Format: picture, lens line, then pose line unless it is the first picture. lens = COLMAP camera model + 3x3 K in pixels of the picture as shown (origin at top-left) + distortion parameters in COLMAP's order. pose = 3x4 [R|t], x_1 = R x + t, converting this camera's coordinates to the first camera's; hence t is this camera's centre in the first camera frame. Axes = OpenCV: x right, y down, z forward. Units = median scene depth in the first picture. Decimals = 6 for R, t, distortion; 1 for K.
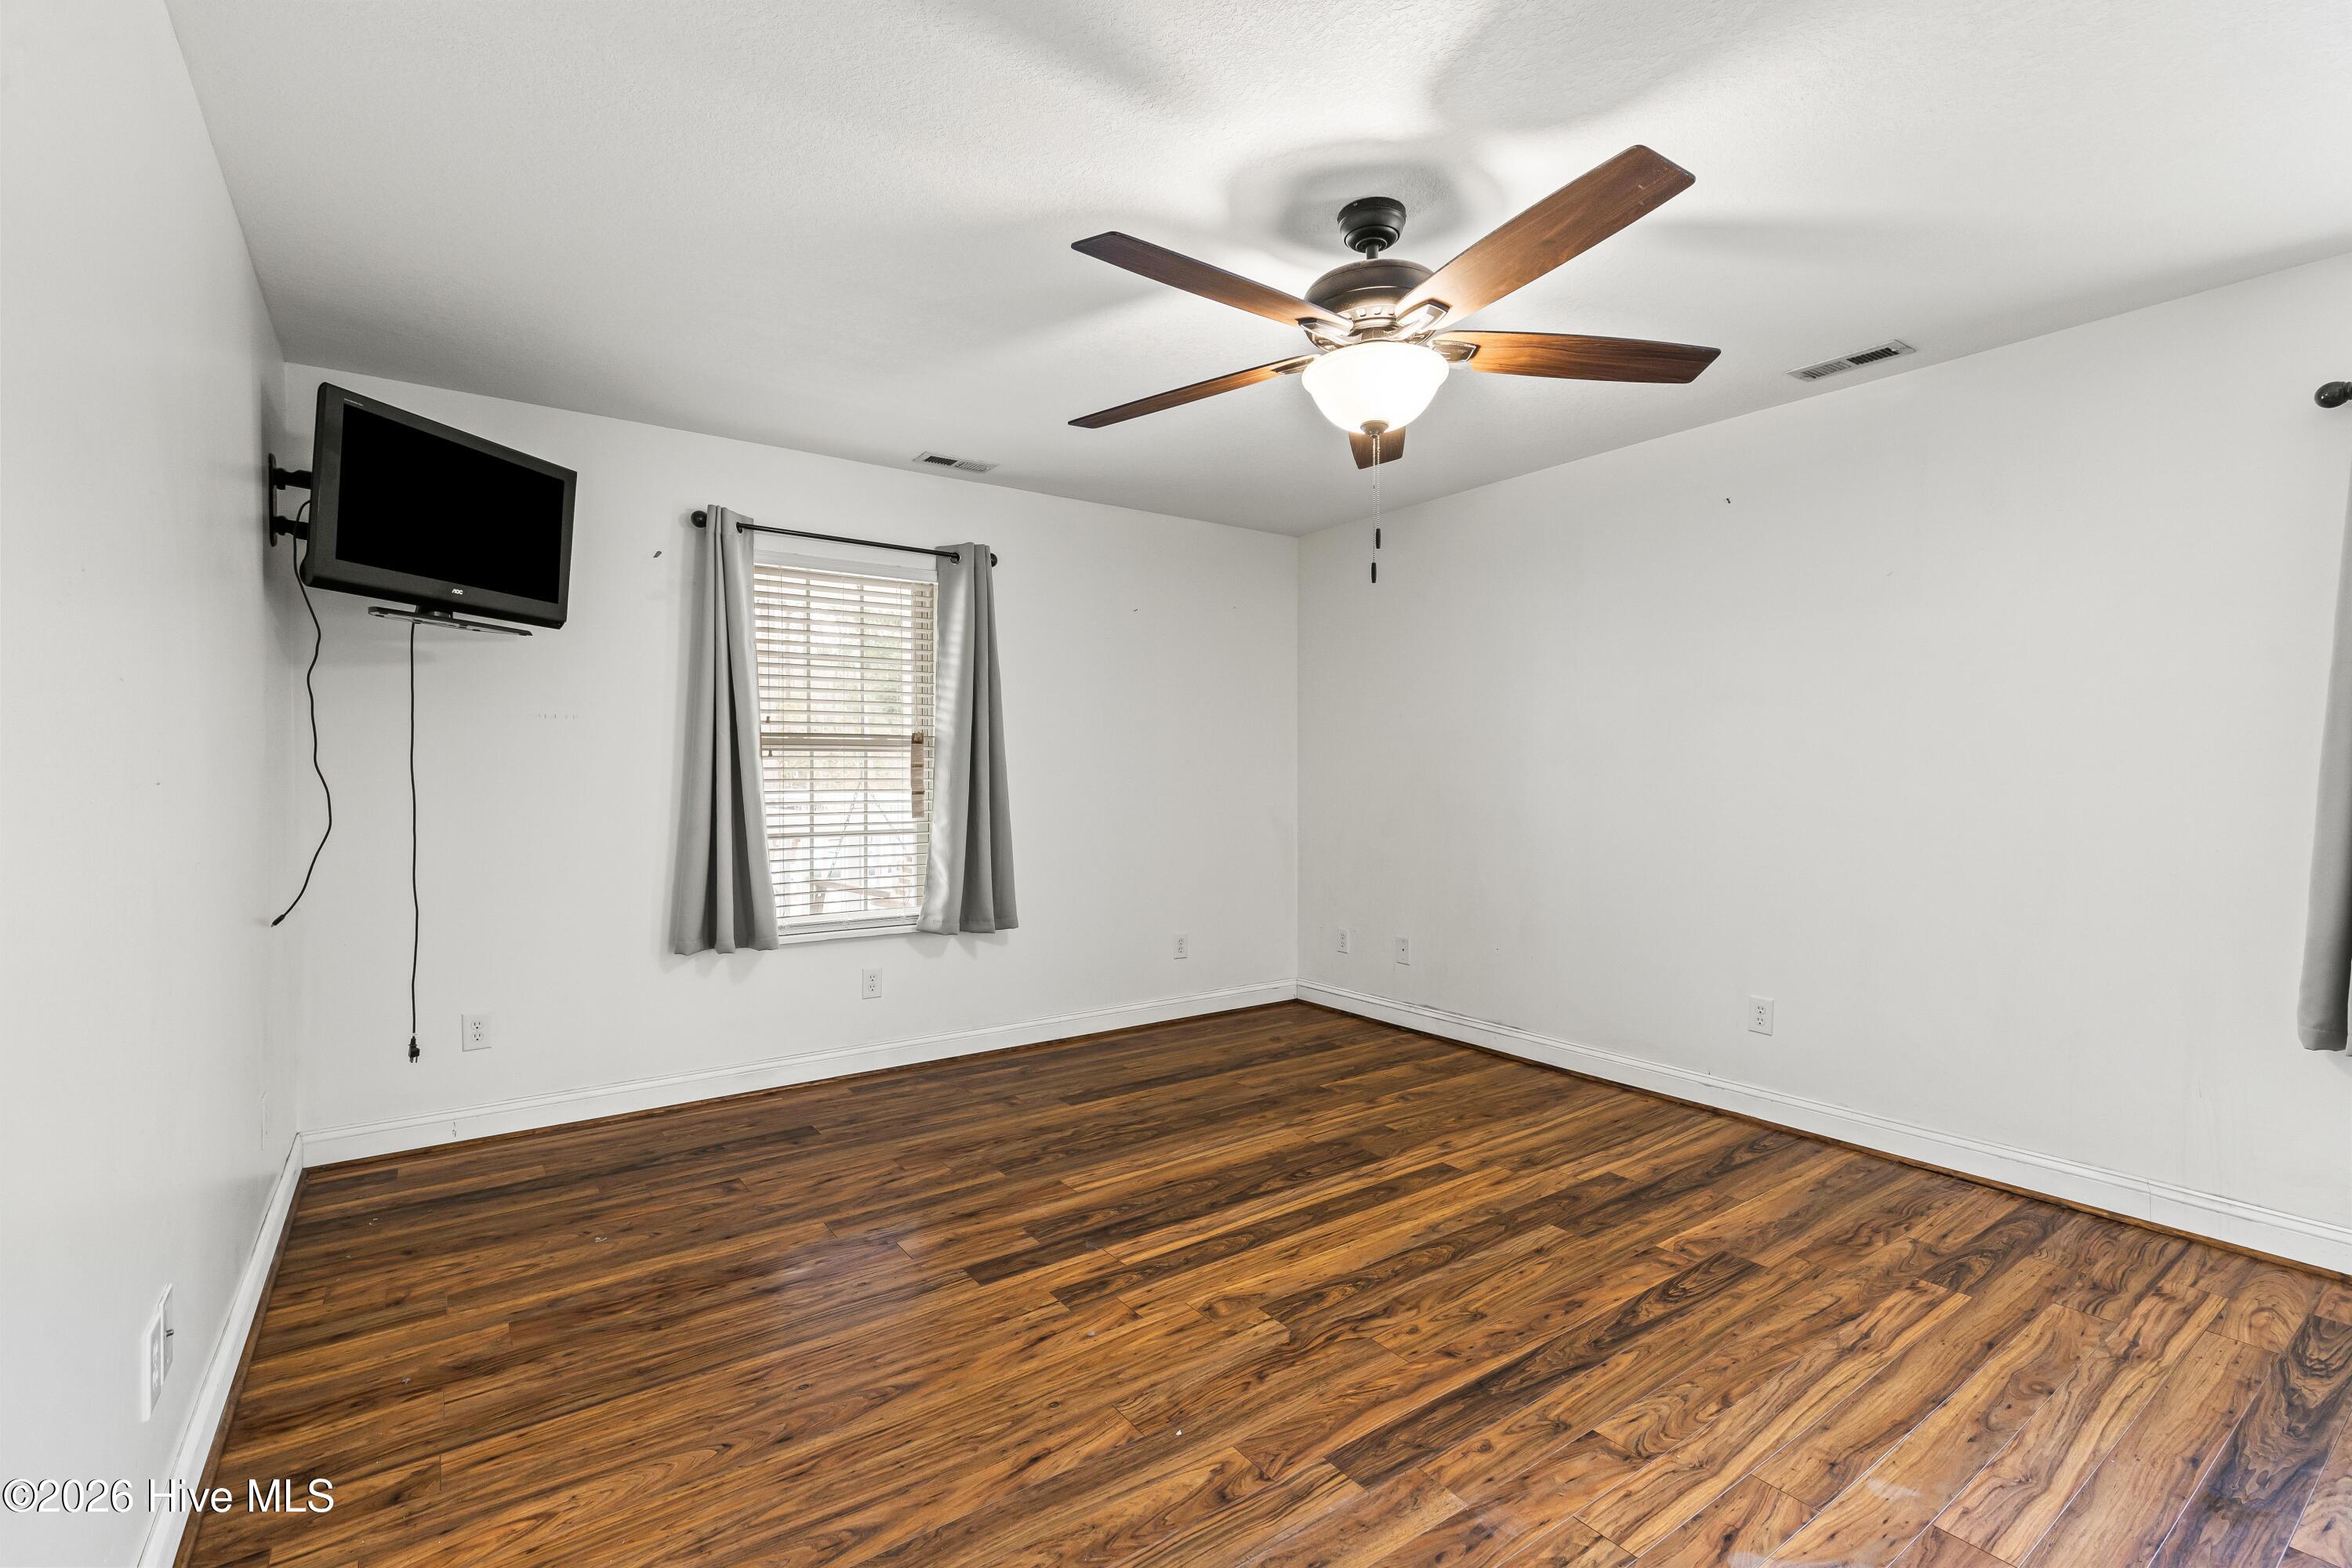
lens RADIAL K [[1057.7, 0, 1173.1], [0, 1057.7, 781.2], [0, 0, 1]] dist [0.006961, -0.001963]
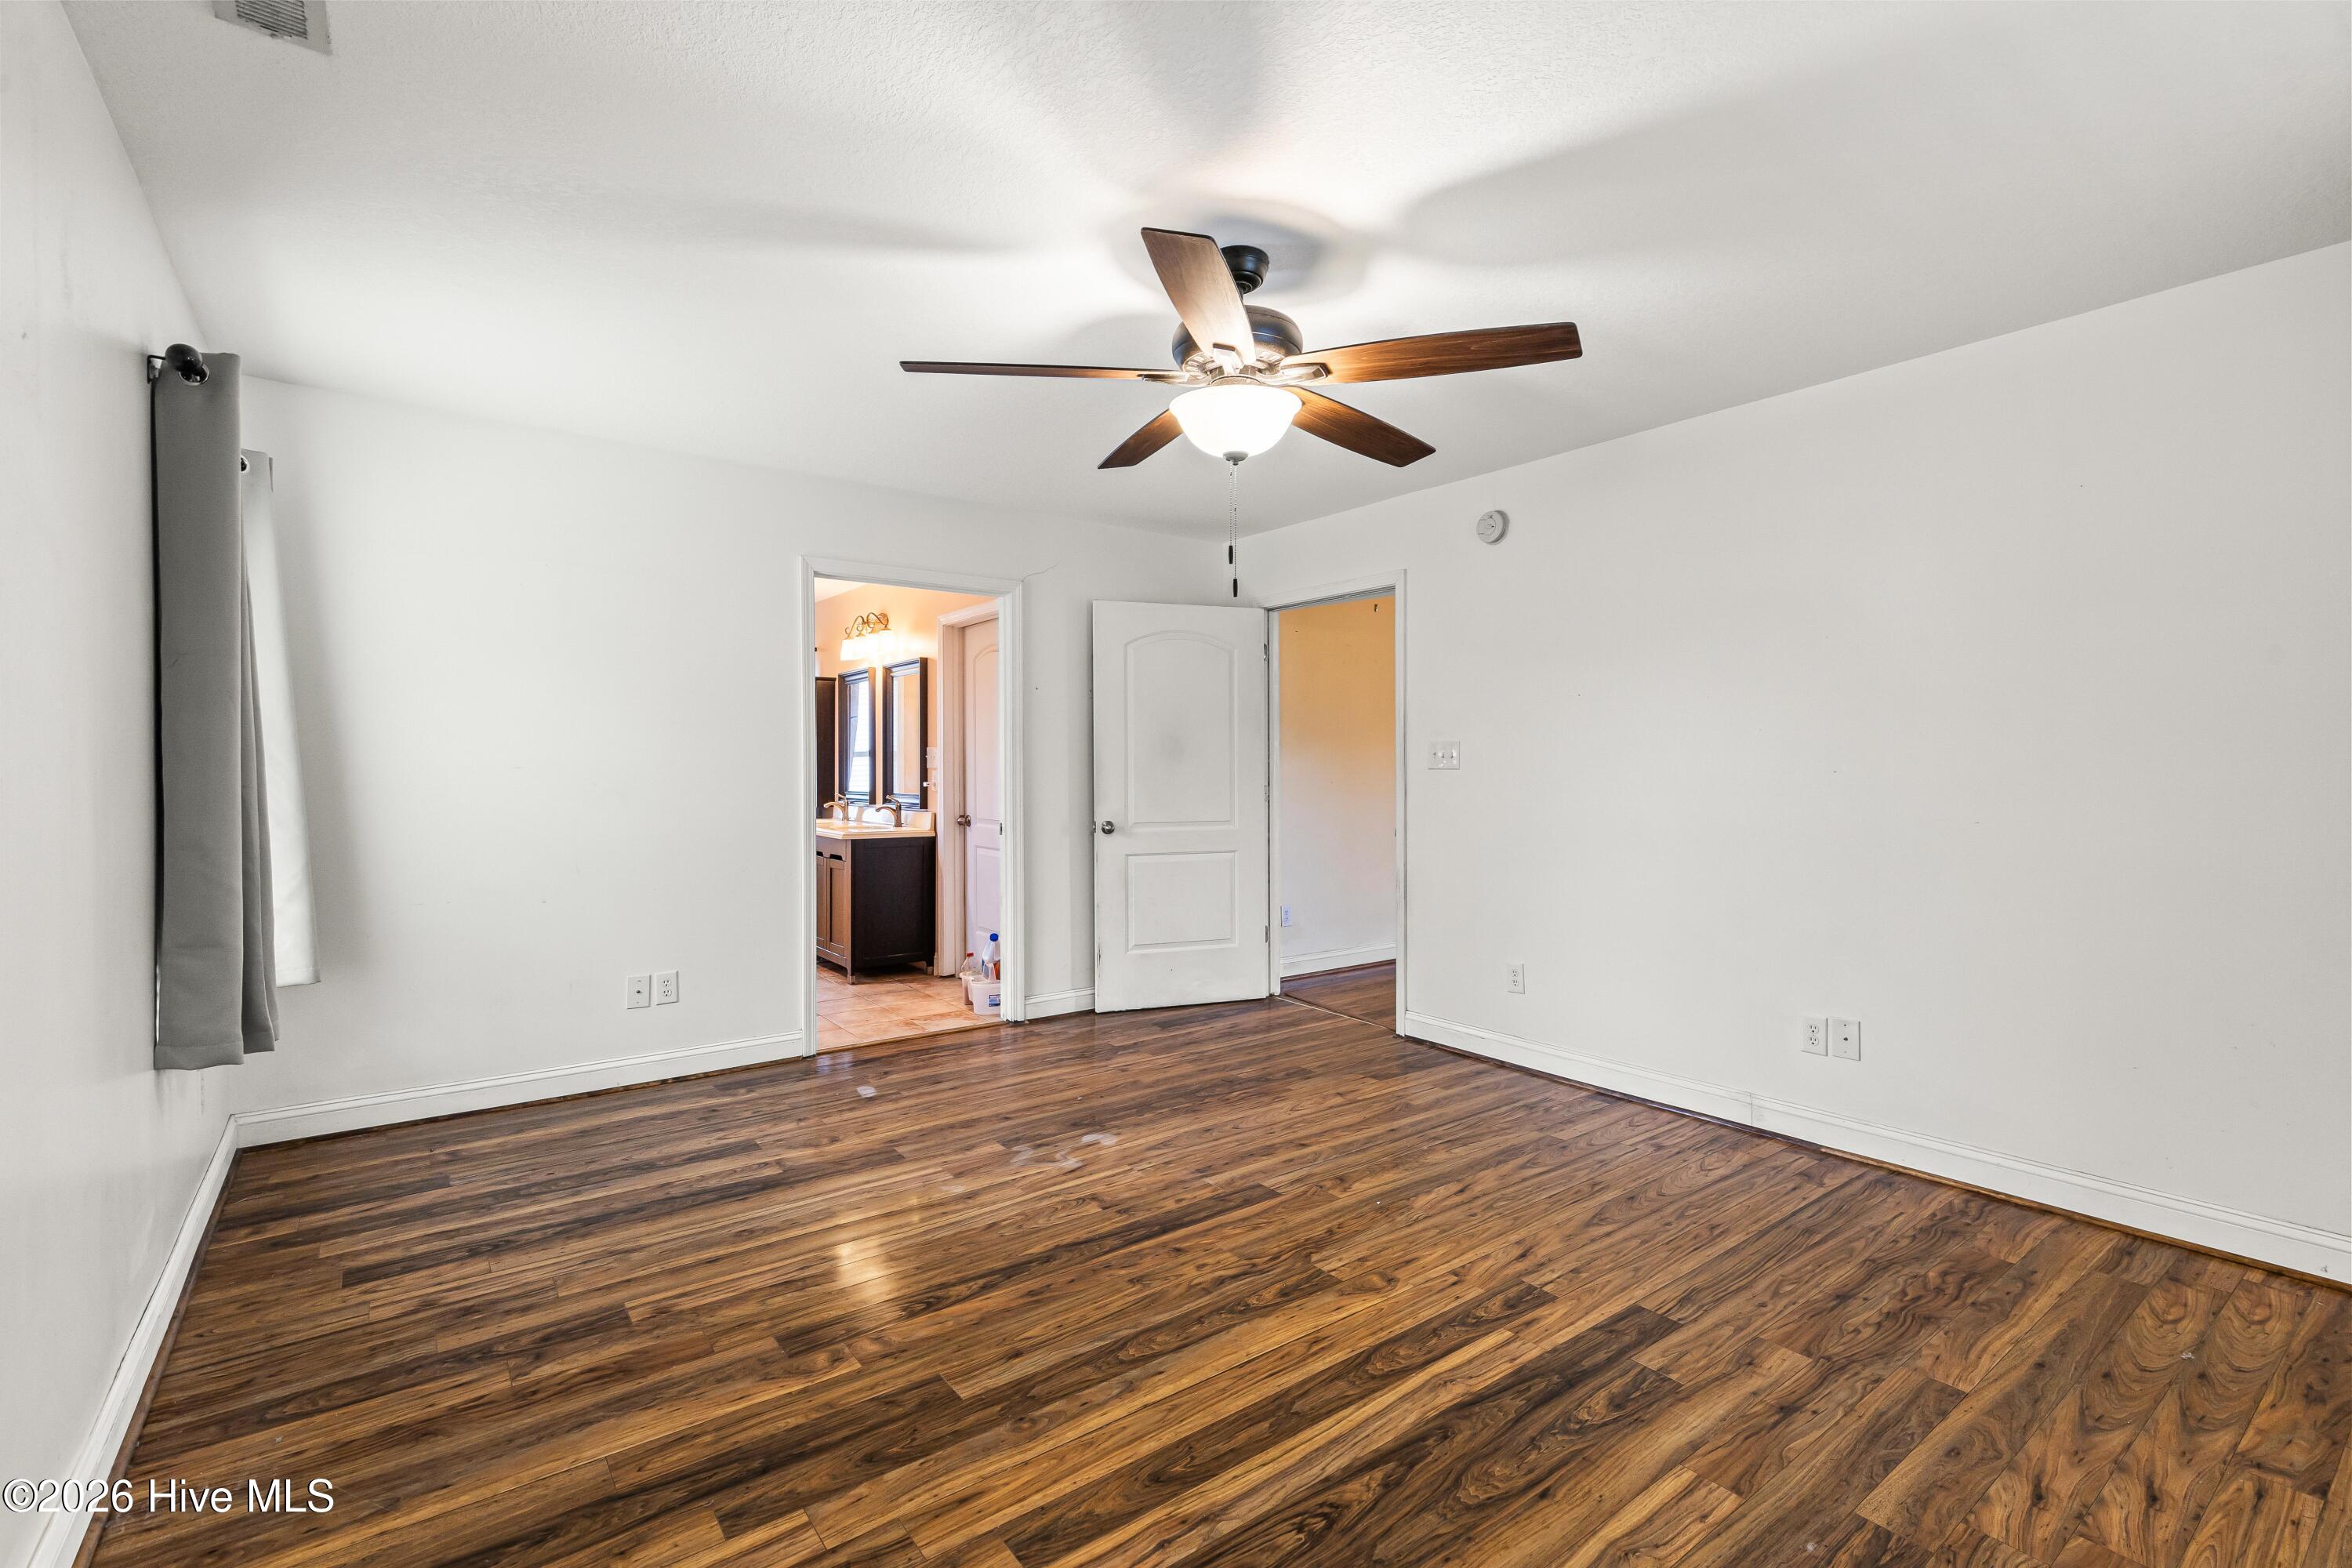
lens RADIAL K [[1057.7, 0, 1178.1], [0, 1057.7, 782.2], [0, 0, 1]] dist [0.006961, -0.001963]
pose [[-0.999591, 0.002675, -0.028464, 0.262106], [0.001934, 0.999659, 0.026050, -0.021600], [0.028524, 0.025984, -0.999255, 1.957939]]
